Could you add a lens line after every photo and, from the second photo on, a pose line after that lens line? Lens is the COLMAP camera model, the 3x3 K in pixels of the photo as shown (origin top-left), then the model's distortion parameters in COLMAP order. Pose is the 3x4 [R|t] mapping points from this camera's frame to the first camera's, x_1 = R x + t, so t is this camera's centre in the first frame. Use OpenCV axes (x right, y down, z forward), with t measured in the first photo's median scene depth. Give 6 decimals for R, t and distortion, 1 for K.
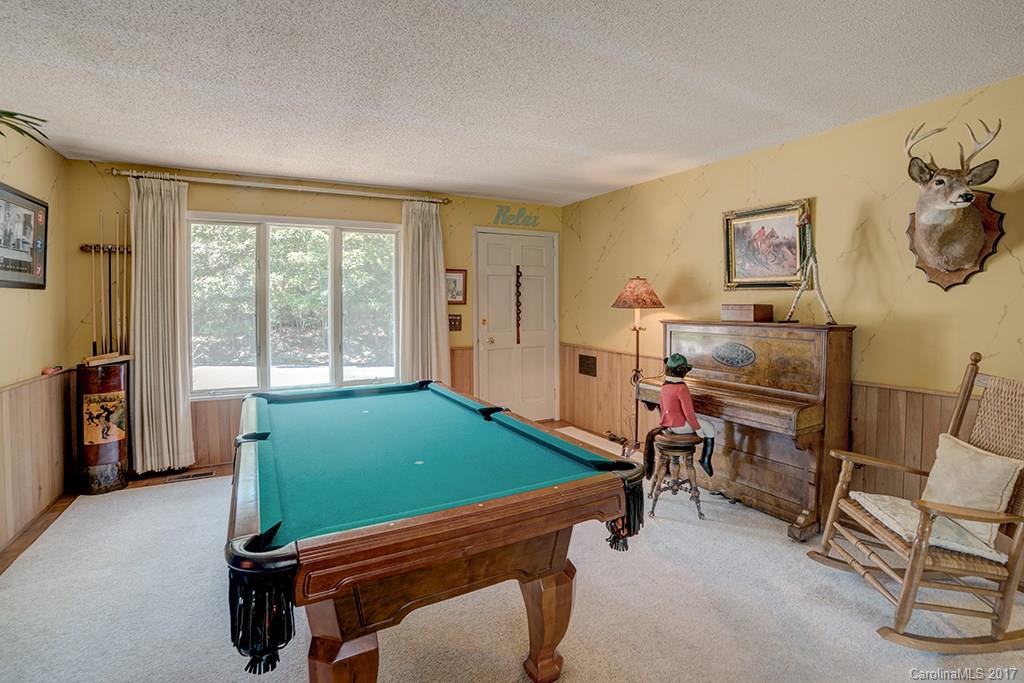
lens RADIAL K [[463.0, 0, 504.5], [0, 463.0, 314.7], [0, 0, 1]] dist [-0.105937, 0.040510]
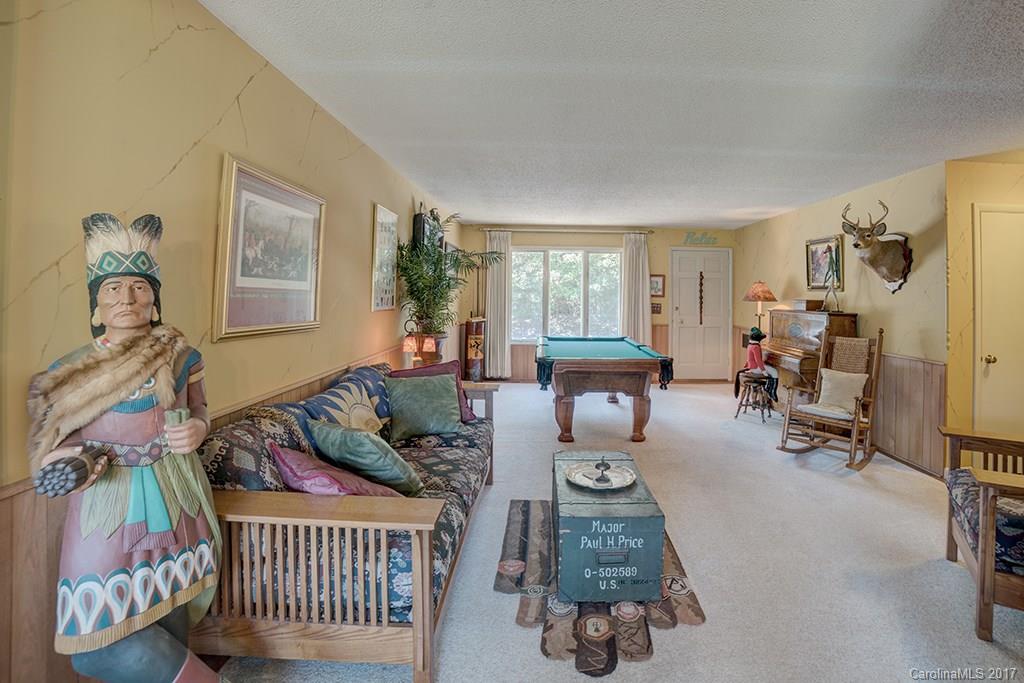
lens RADIAL K [[463.0, 0, 504.5], [0, 463.0, 314.7], [0, 0, 1]] dist [-0.105937, 0.040510]
pose [[0.836784, 0.032269, -0.546581, 0.322961], [-0.021404, 0.999427, 0.026235, 0.008108], [0.547114, -0.010254, 0.836995, -0.605291]]
